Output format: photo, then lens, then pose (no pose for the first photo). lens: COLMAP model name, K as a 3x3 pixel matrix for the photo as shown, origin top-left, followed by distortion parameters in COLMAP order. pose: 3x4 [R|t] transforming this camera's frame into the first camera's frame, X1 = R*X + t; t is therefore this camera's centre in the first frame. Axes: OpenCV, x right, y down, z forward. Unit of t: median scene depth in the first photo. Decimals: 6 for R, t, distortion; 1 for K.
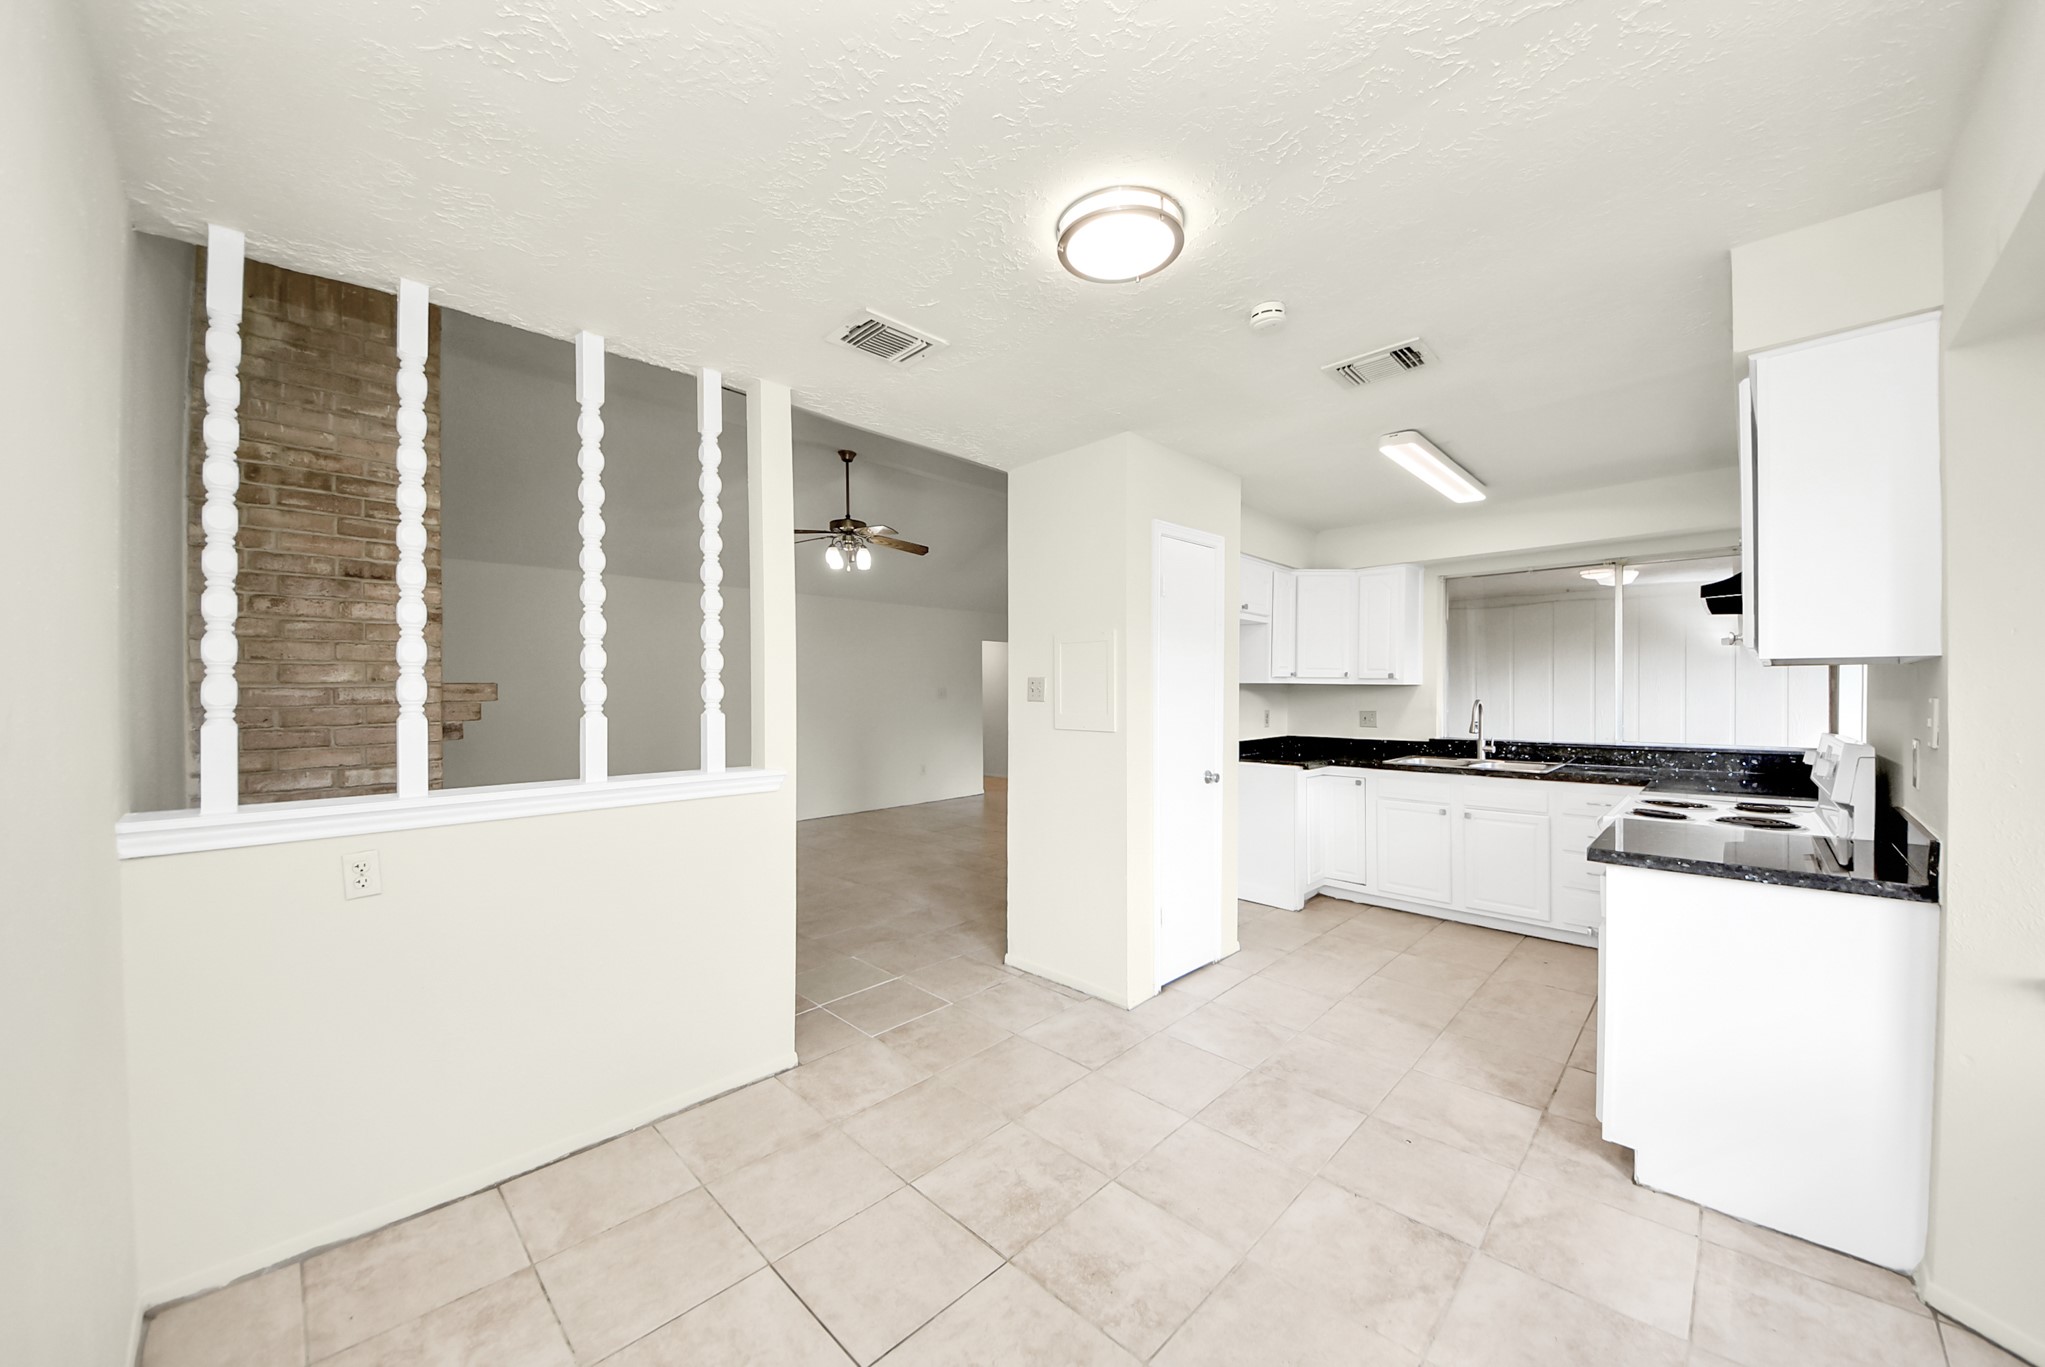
lens RADIAL K [[735.3, 0, 1022.5], [0, 735.3, 683.5], [0, 0, 1]] dist [-0.000633, -0.007917]
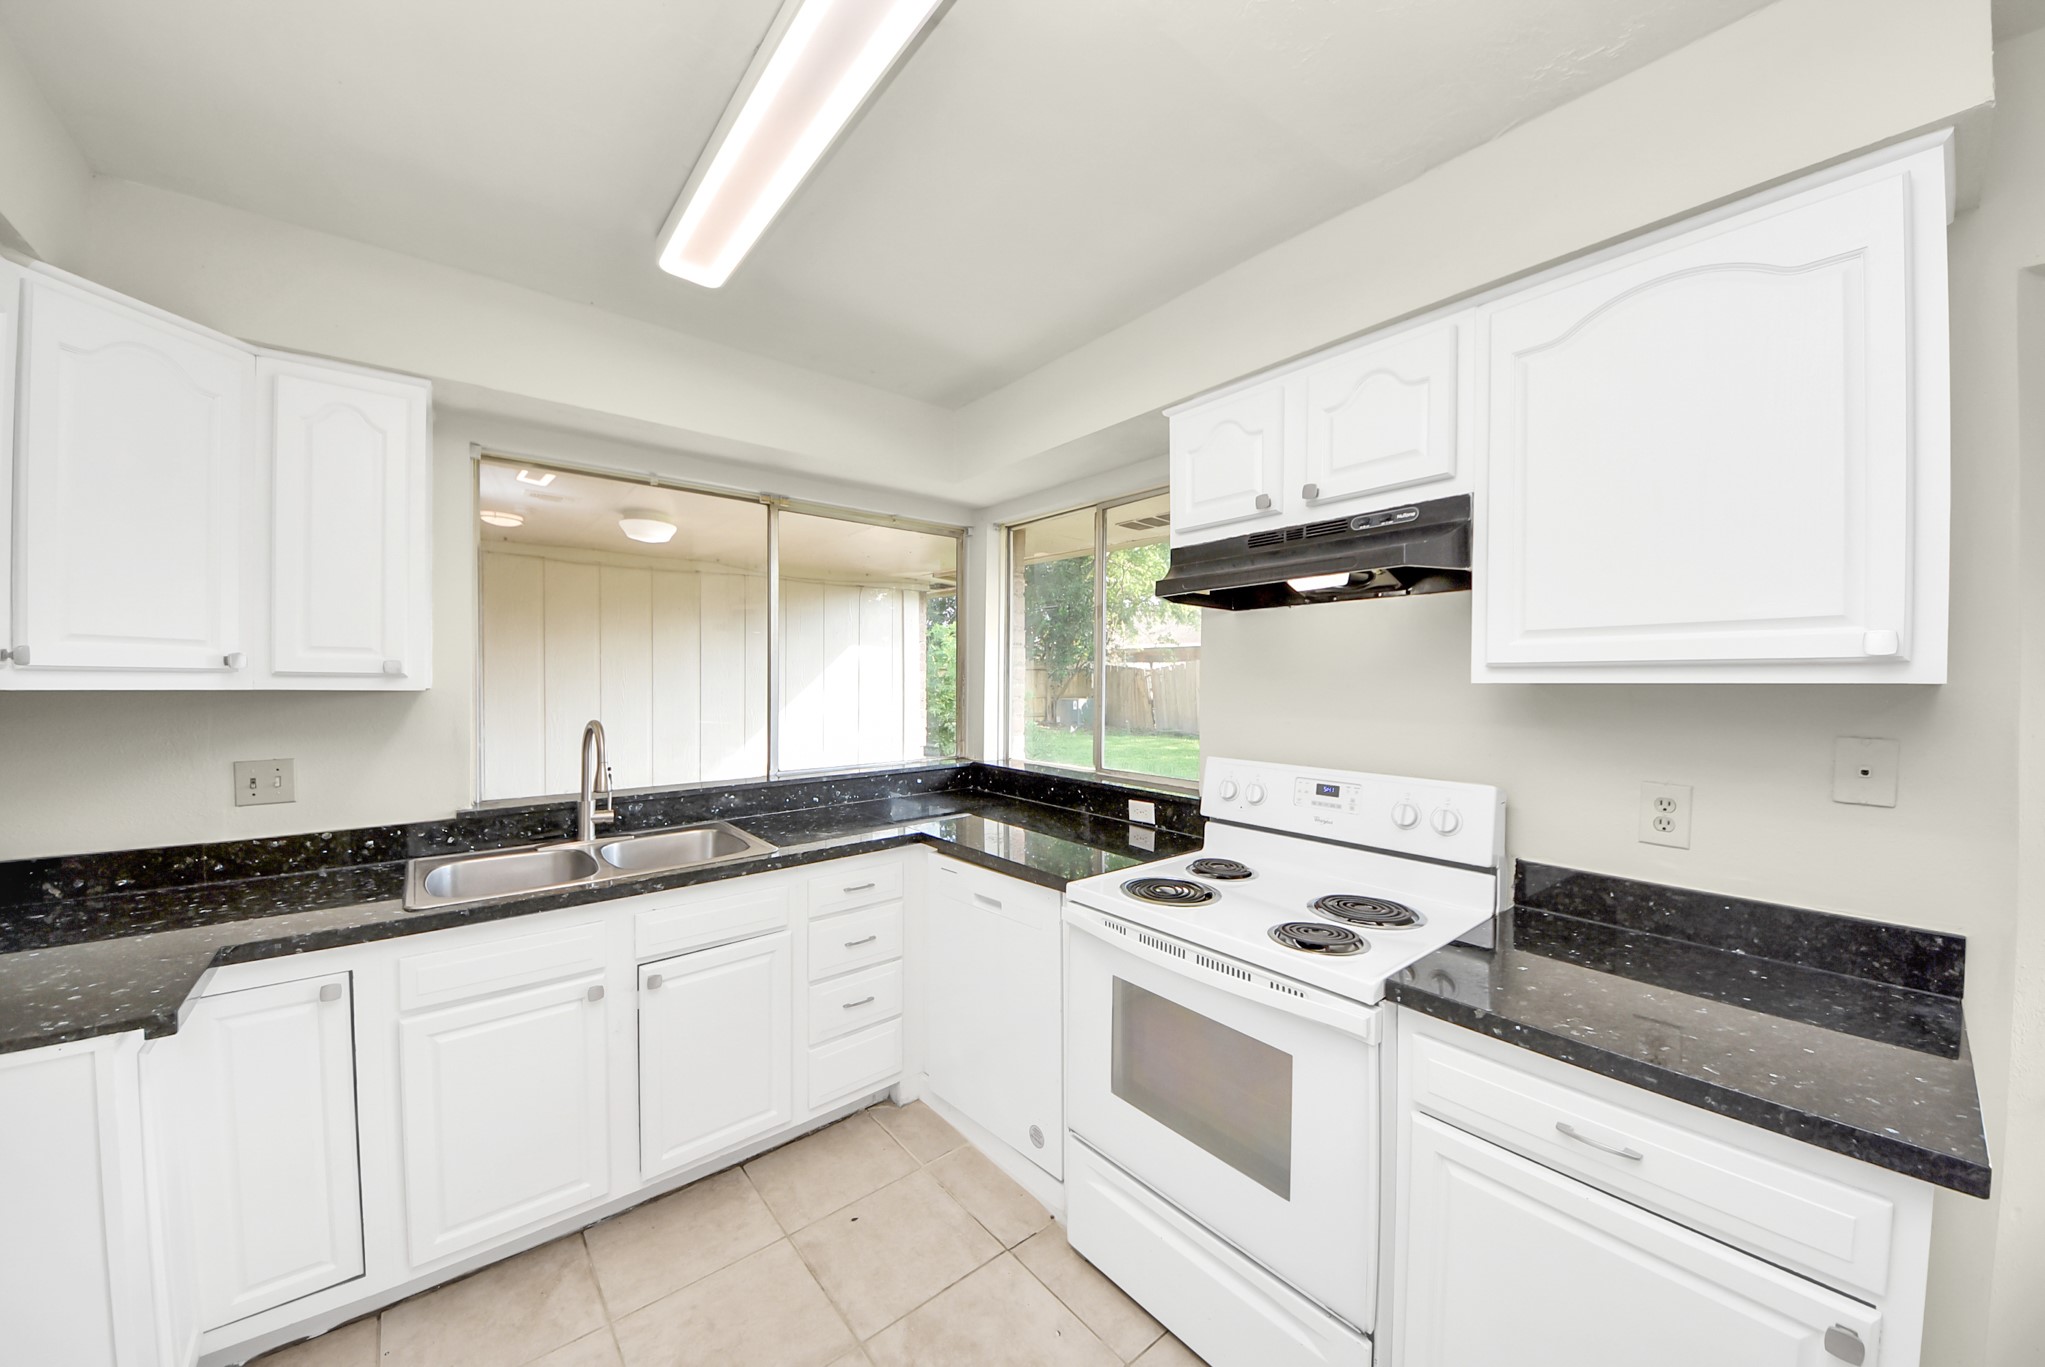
lens RADIAL K [[742.0, 0, 1048.2], [0, 742.0, 685.9], [0, 0, 1]] dist [0.040485, -0.026056]
pose [[0.082828, -0.013352, 0.996474, 0.218304], [-0.012611, 0.999816, 0.014445, -0.016241], [-0.996484, -0.013763, 0.082644, 0.953123]]
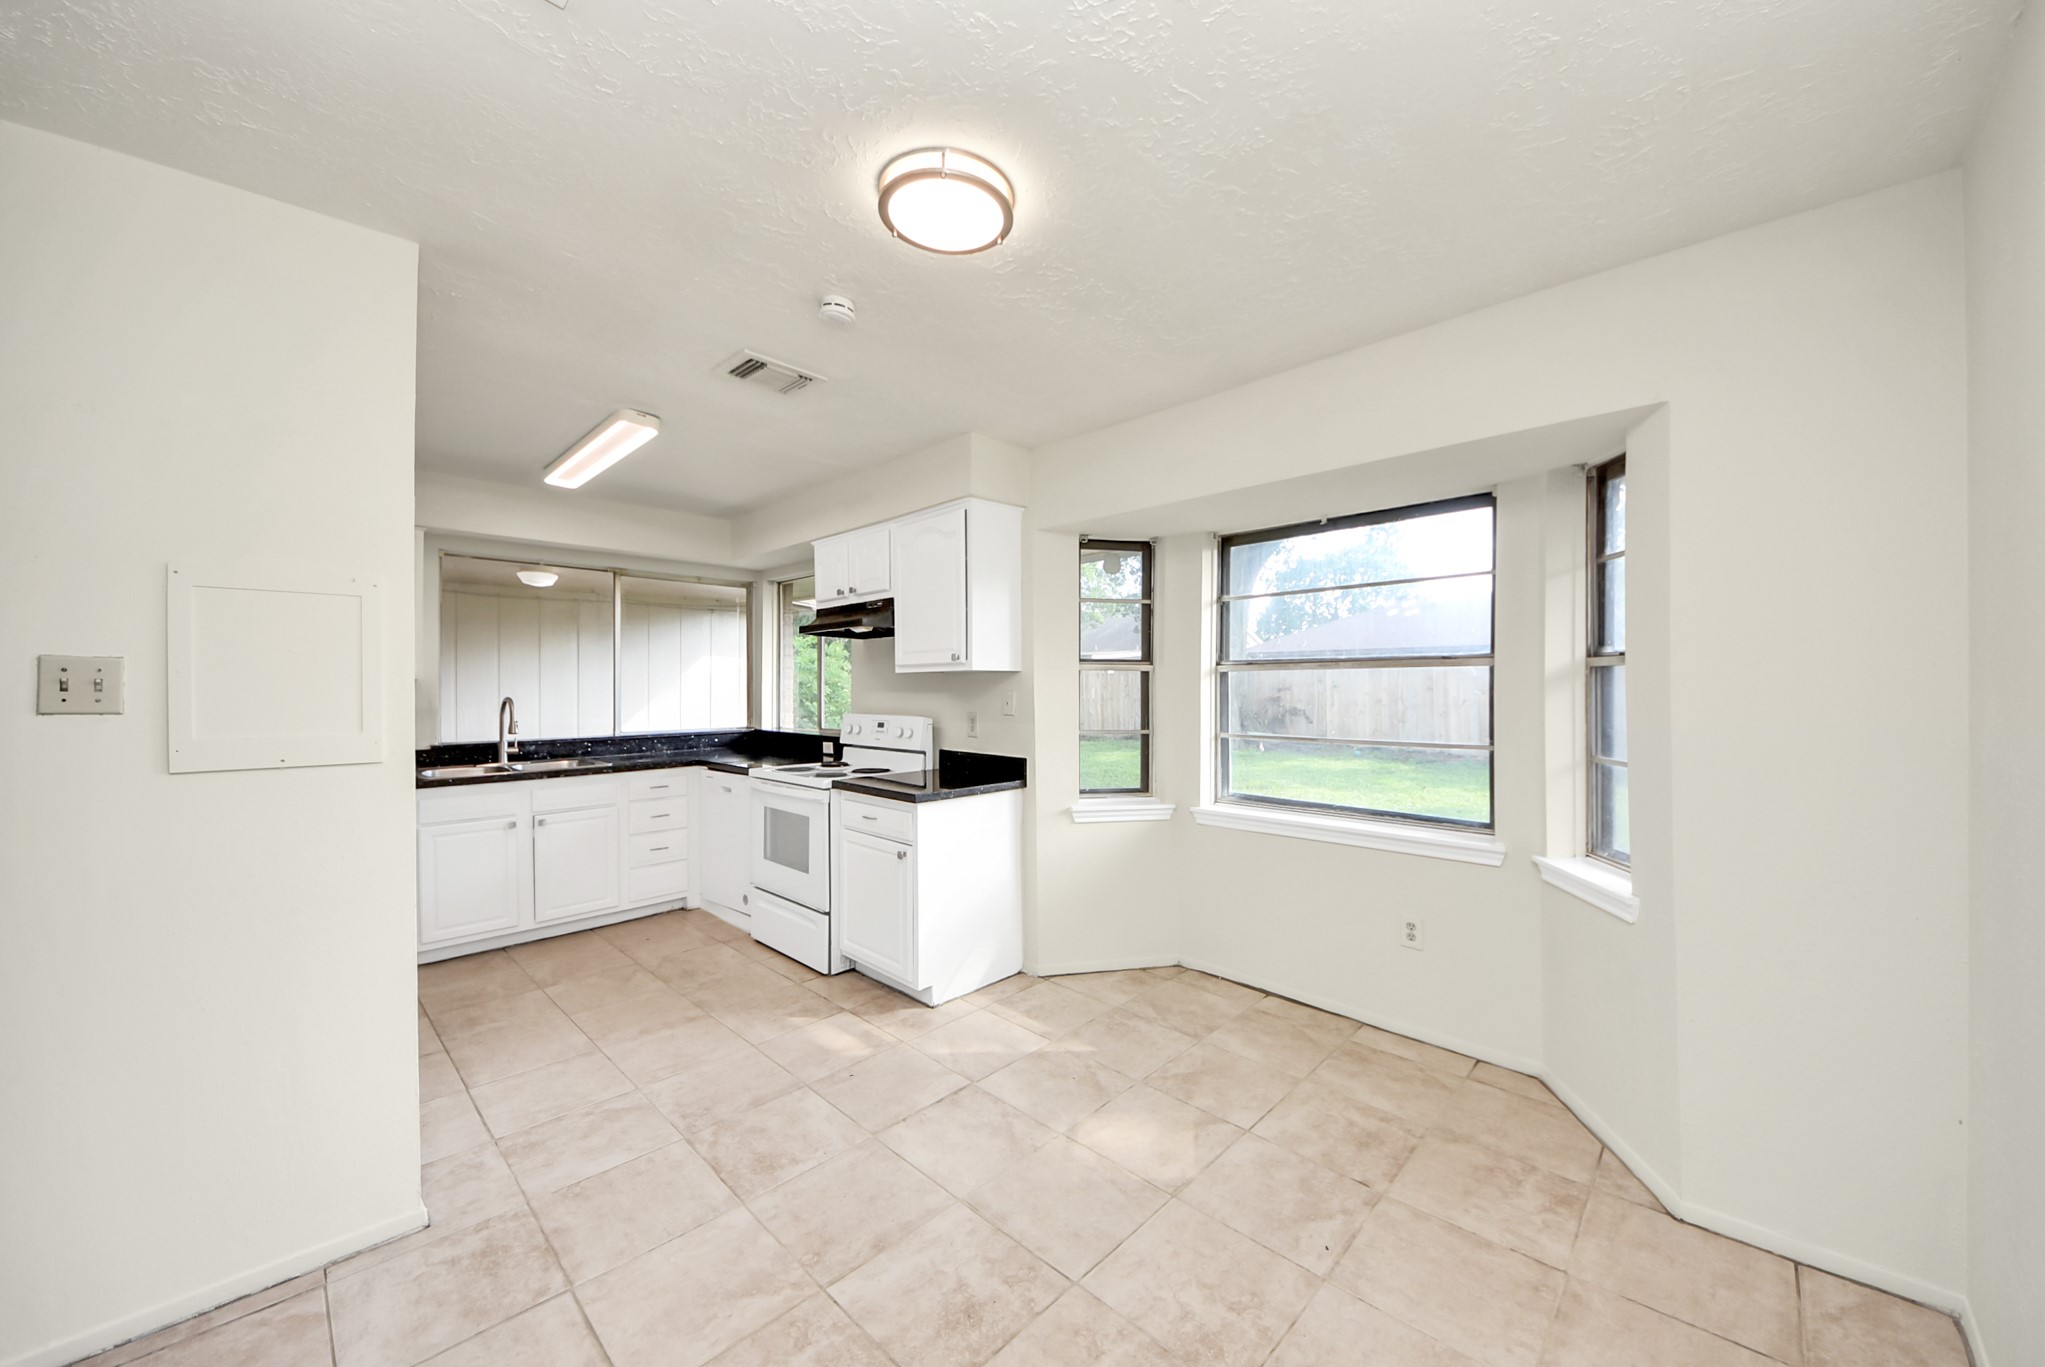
lens RADIAL K [[742.0, 0, 1048.2], [0, 742.0, 685.9], [0, 0, 1]] dist [0.040485, -0.026056]
pose [[-0.023205, -0.004313, 0.999721, -0.472204], [-0.005343, 0.999977, 0.004190, -0.000420], [-0.999716, -0.005245, -0.023227, 0.507722]]
